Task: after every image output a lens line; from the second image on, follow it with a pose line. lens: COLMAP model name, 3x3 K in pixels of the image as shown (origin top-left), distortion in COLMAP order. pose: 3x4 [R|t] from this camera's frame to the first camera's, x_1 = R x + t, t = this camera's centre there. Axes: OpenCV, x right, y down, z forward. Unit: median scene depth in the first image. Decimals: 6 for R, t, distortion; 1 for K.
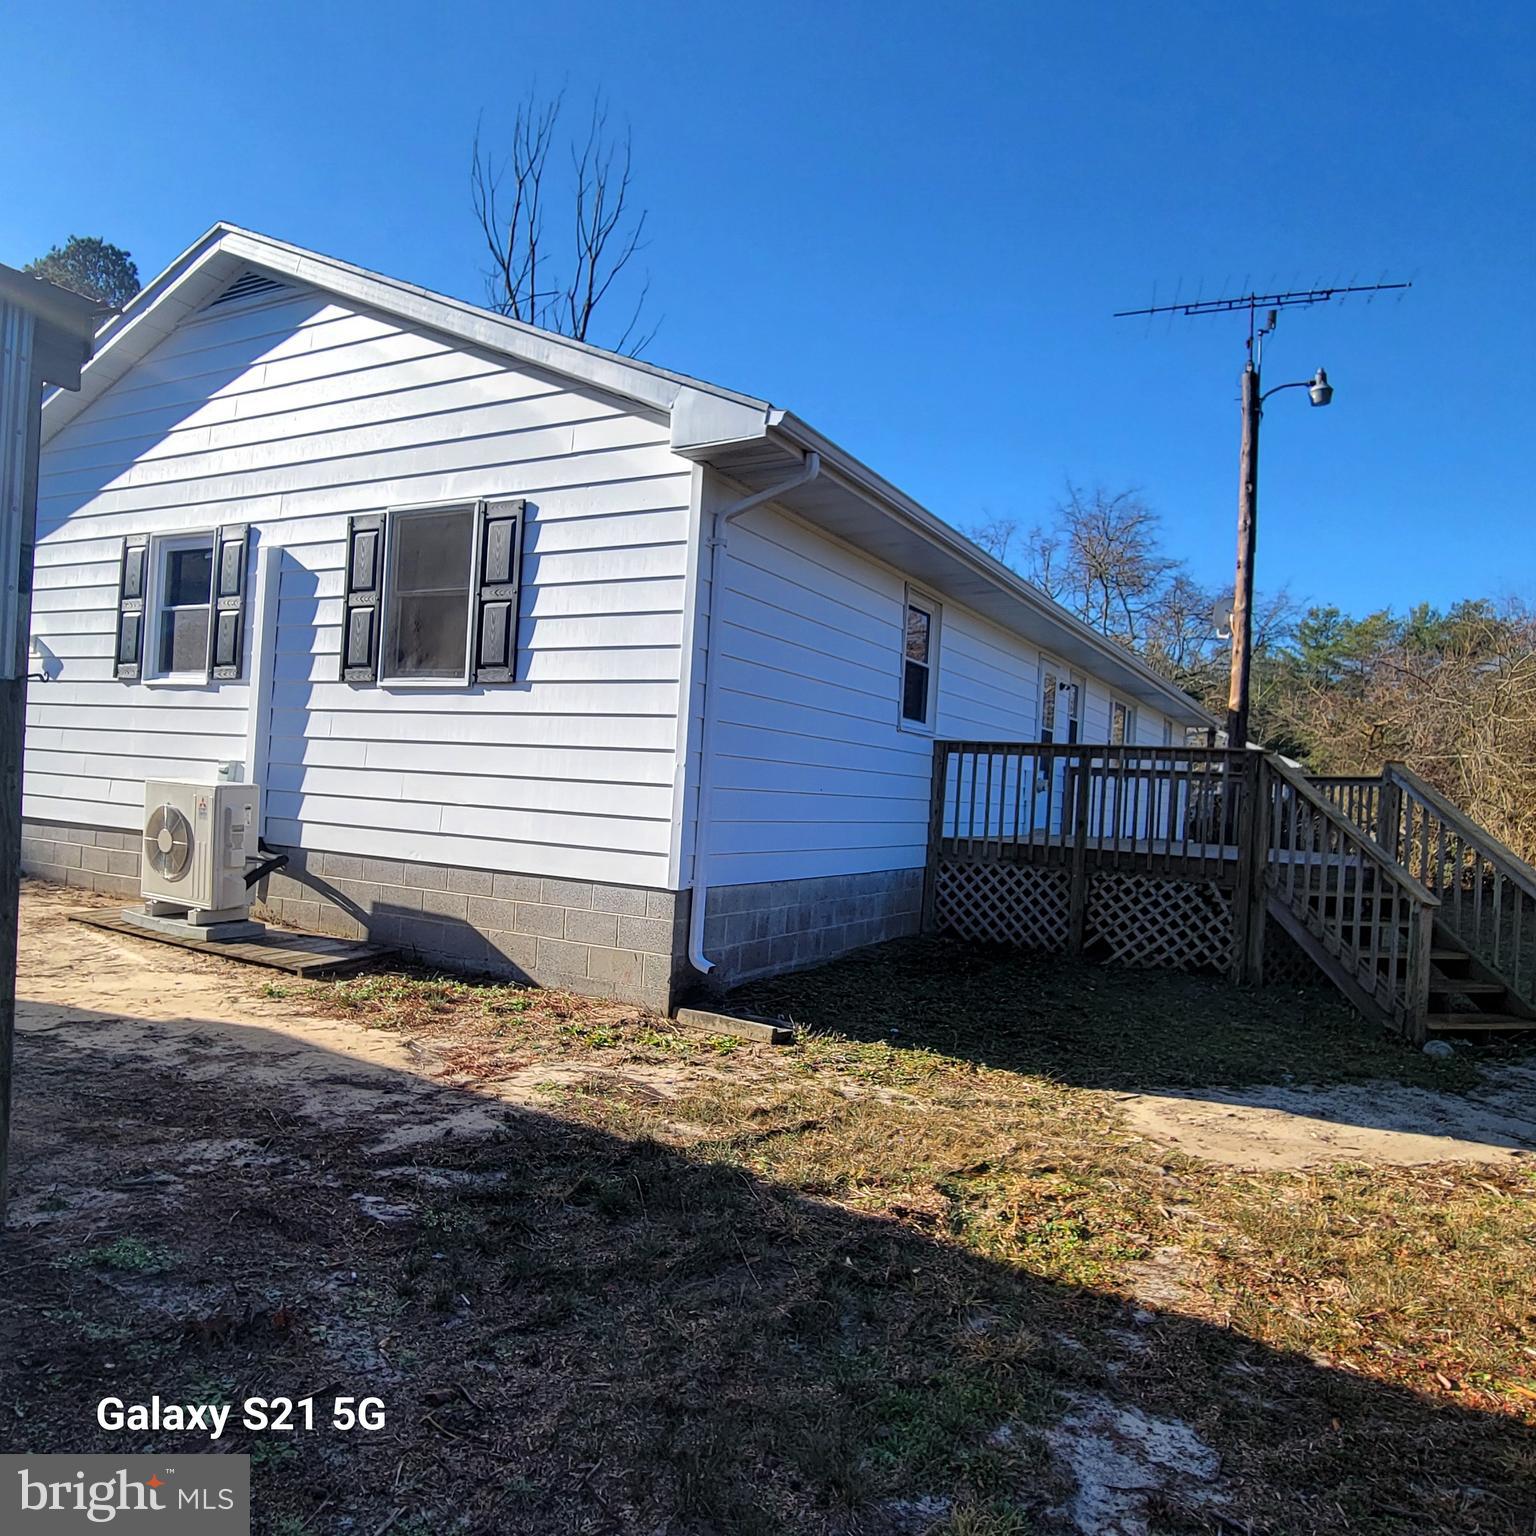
lens RADIAL K [[1085.4, 0, 744.6], [0, 1085.4, 775.5], [0, 0, 1]] dist [-0.001717, 0.001485]
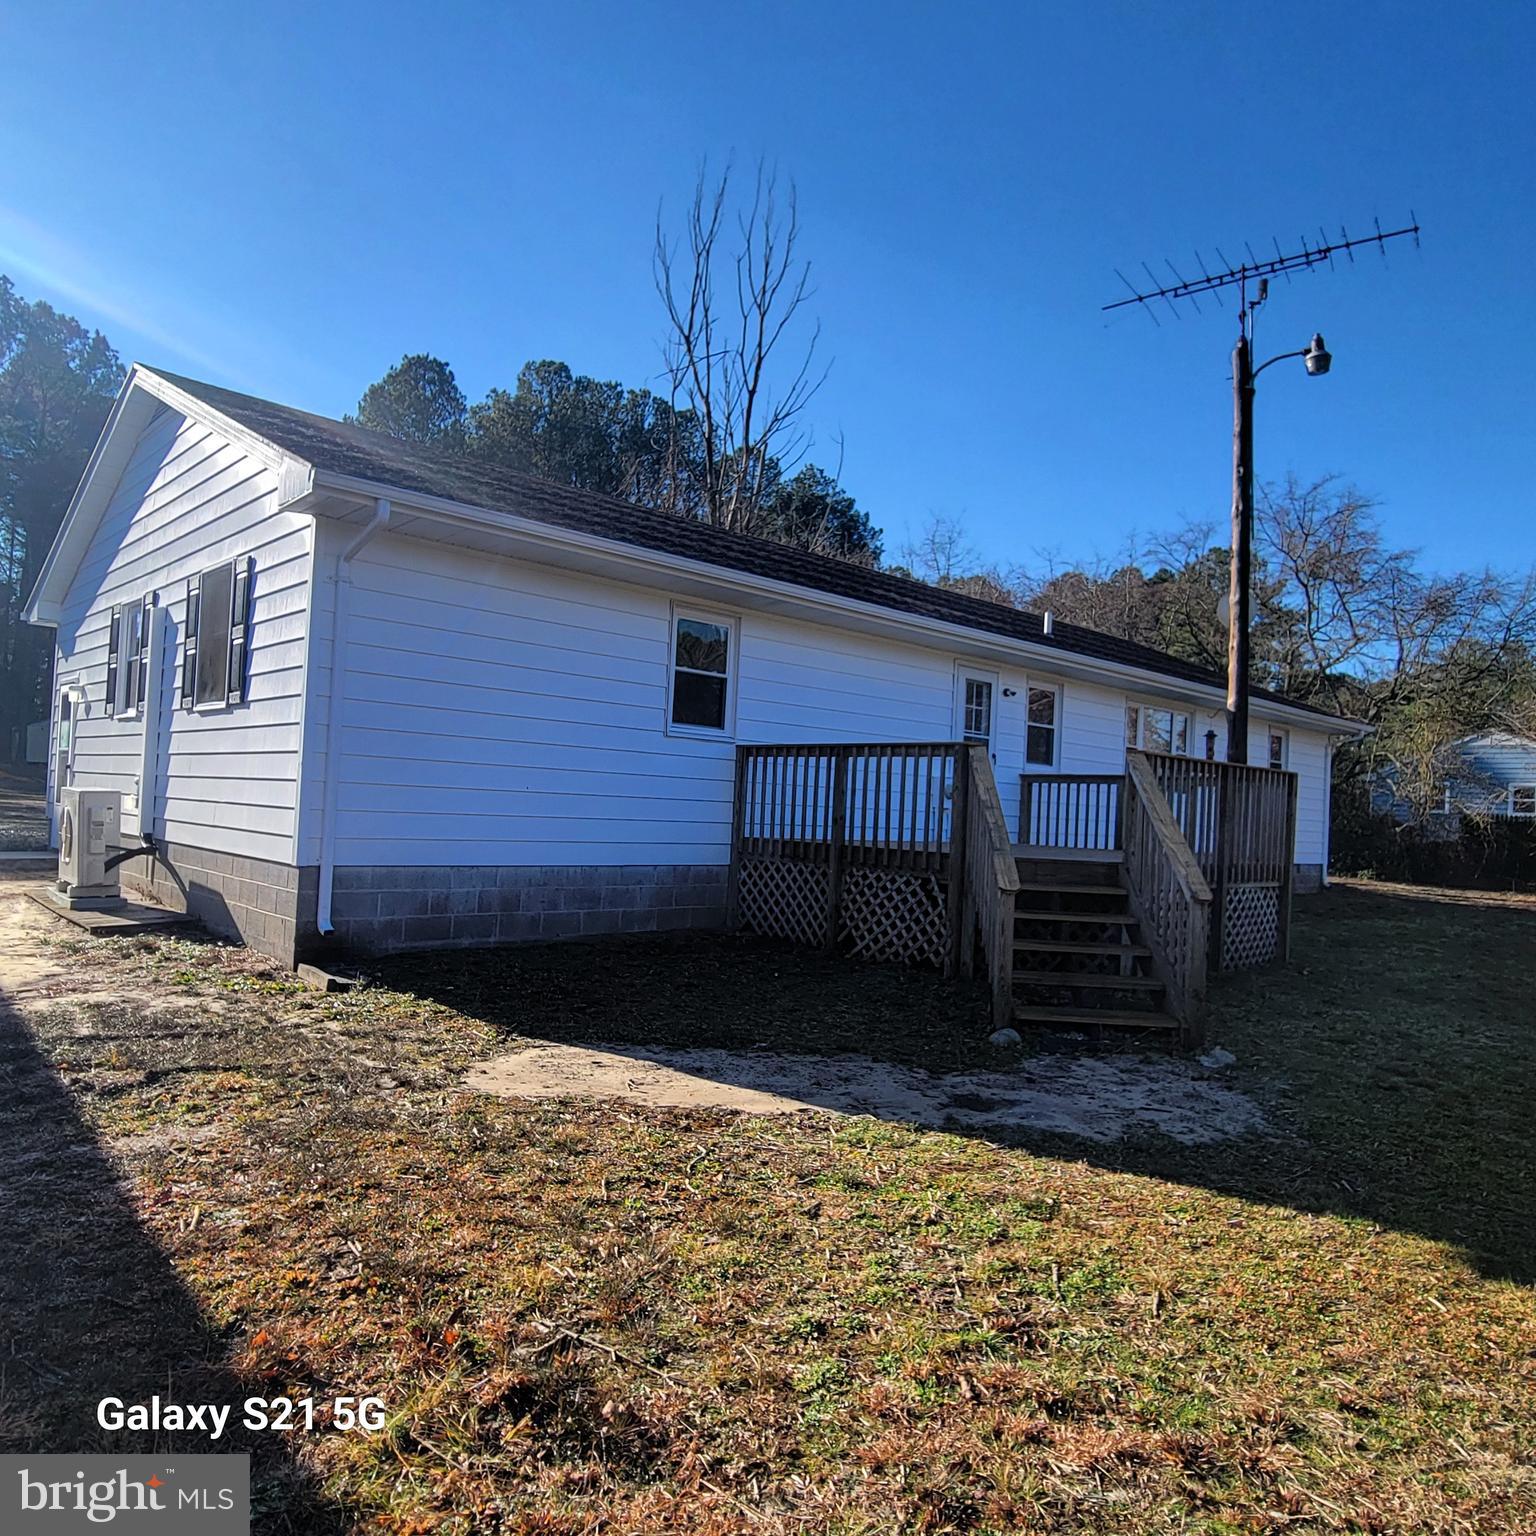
lens RADIAL K [[1085.4, 0, 752.1], [0, 1085.4, 774.8], [0, 0, 1]] dist [-0.001717, 0.001485]
pose [[0.953429, -0.021474, -0.300853, 0.552009], [0.011458, 0.999321, -0.035017, 0.036385], [0.301401, 0.029939, 0.953027, -0.006791]]
